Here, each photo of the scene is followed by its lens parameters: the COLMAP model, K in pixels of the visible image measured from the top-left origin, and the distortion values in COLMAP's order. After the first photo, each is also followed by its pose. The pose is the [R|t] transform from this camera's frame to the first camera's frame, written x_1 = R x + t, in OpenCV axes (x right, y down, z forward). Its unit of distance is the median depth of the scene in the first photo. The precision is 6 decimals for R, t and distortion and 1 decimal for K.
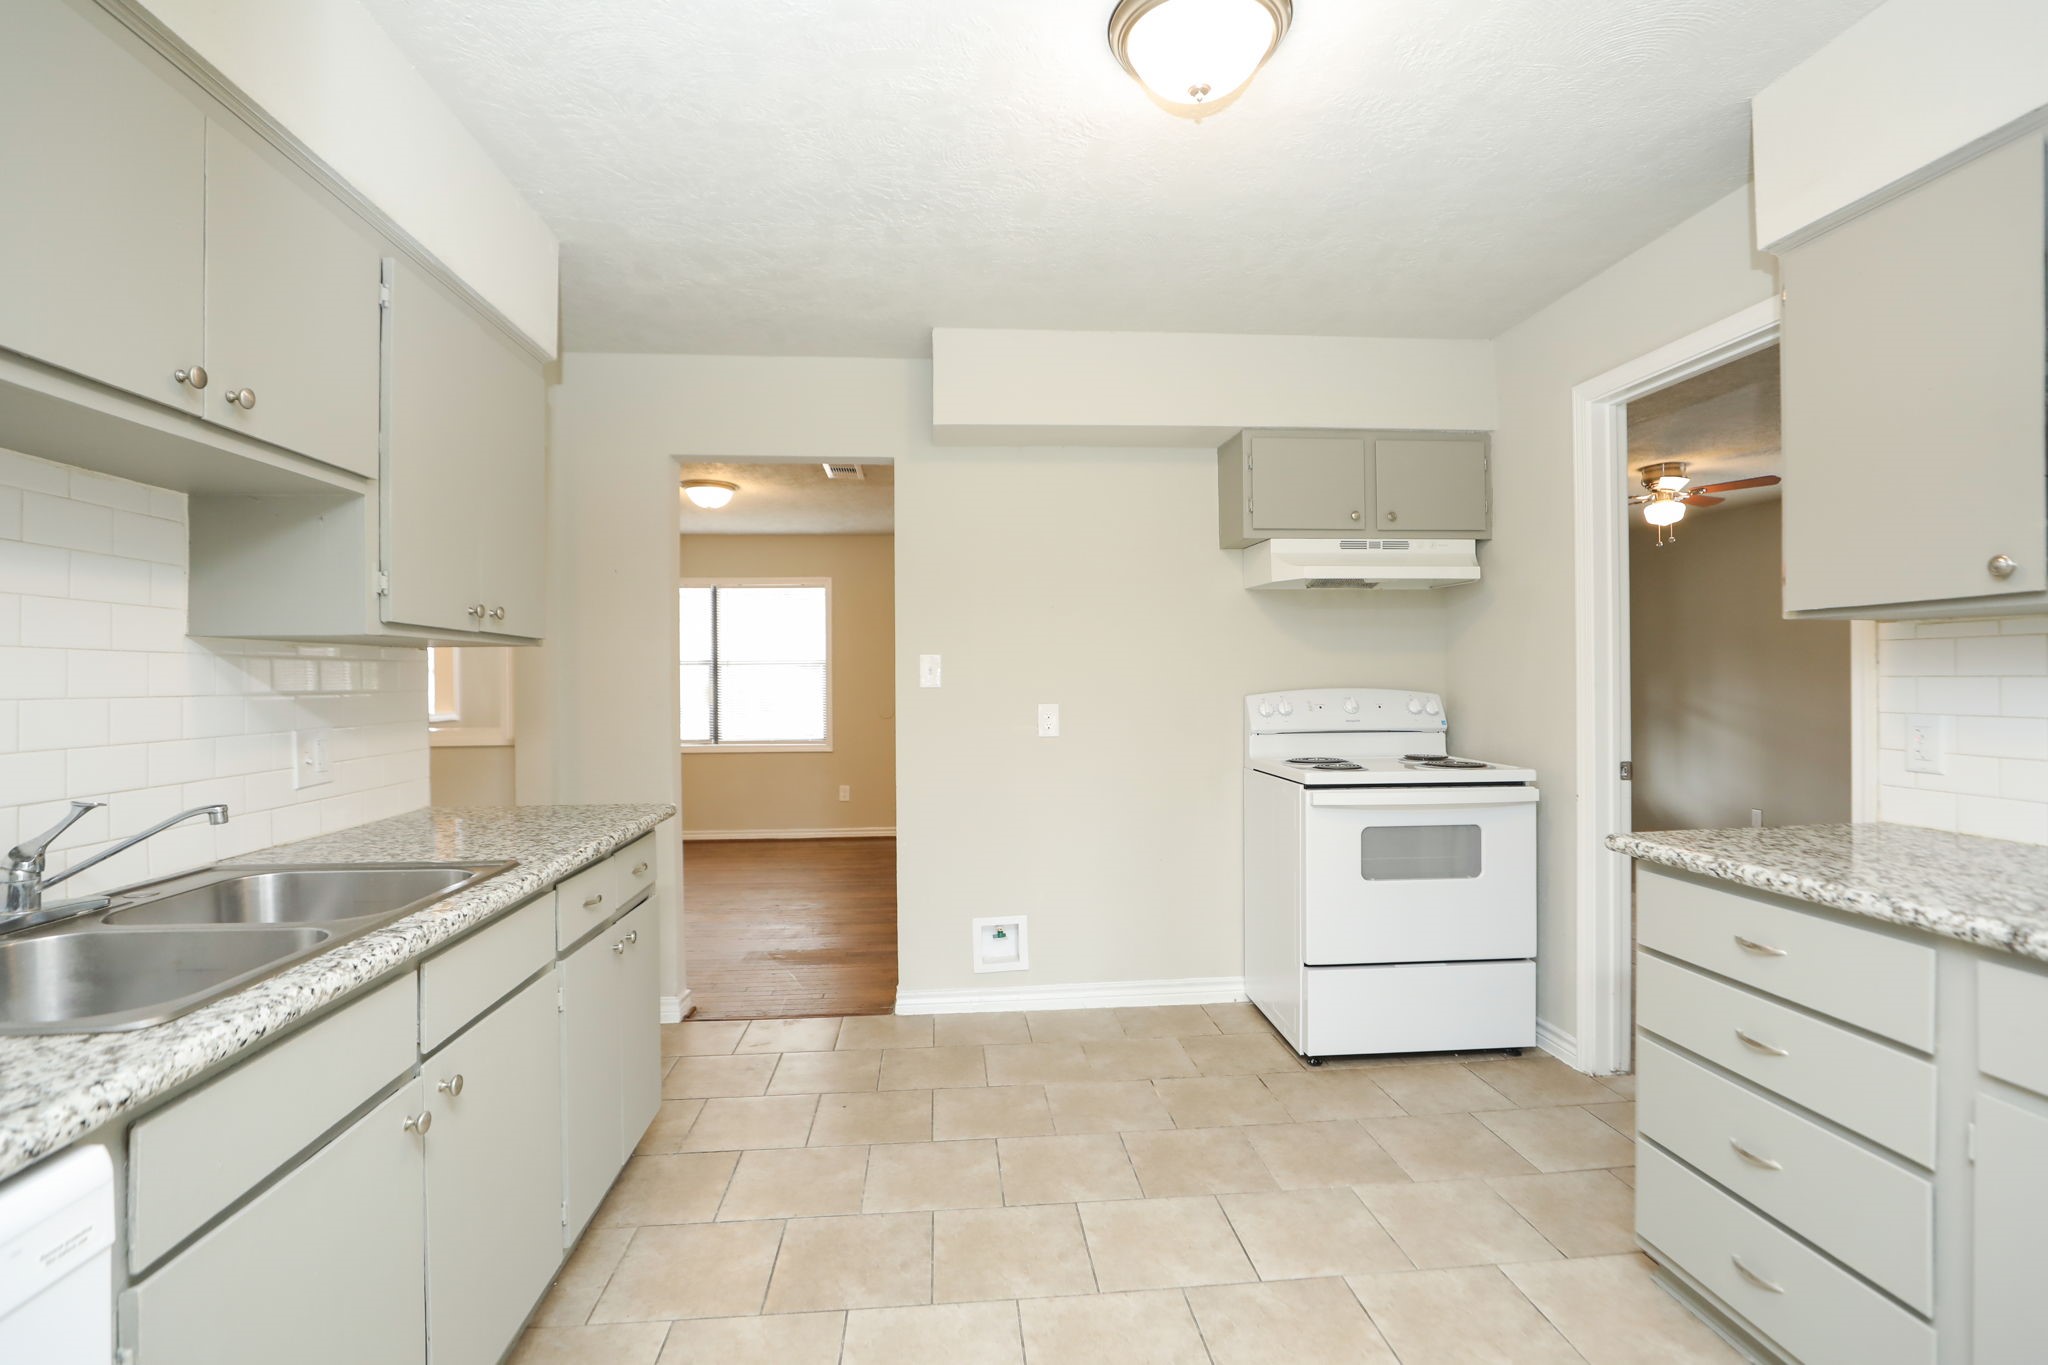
lens RADIAL K [[963.6, 0, 1033.4], [0, 963.6, 684.4], [0, 0, 1]] dist [-0.045431, 0.015560]
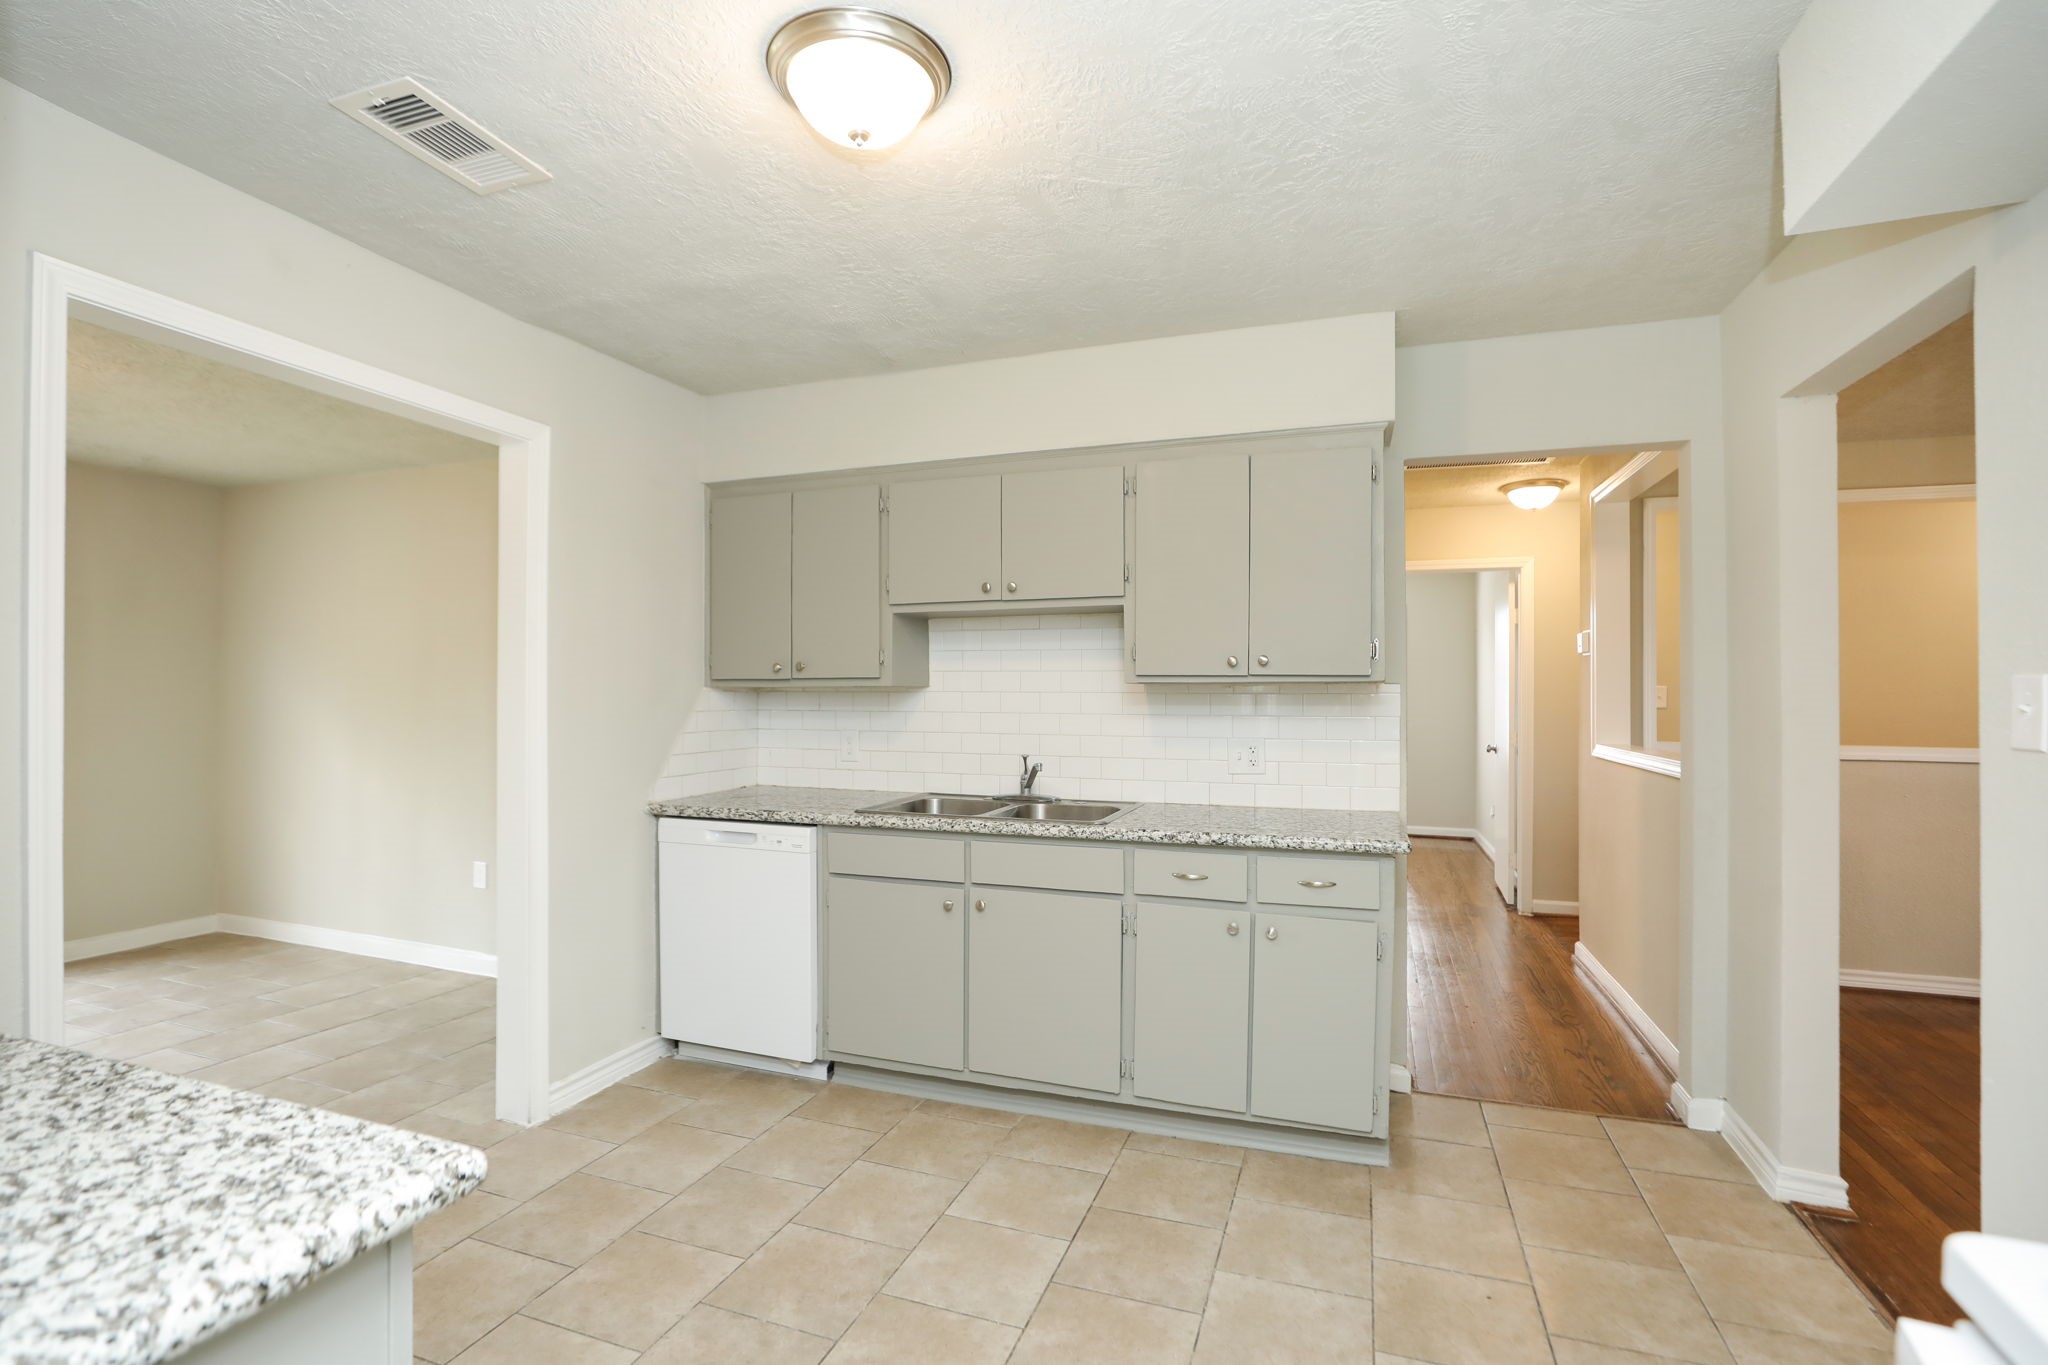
lens RADIAL K [[953.0, 0, 1012.1], [0, 953.0, 684.7], [0, 0, 1]] dist [-0.044366, 0.014385]
pose [[-0.425558, 0.002163, -0.904929, 0.835020], [-0.000705, 0.999996, 0.002721, -0.045349], [0.904931, 0.001796, -0.425554, 1.318447]]
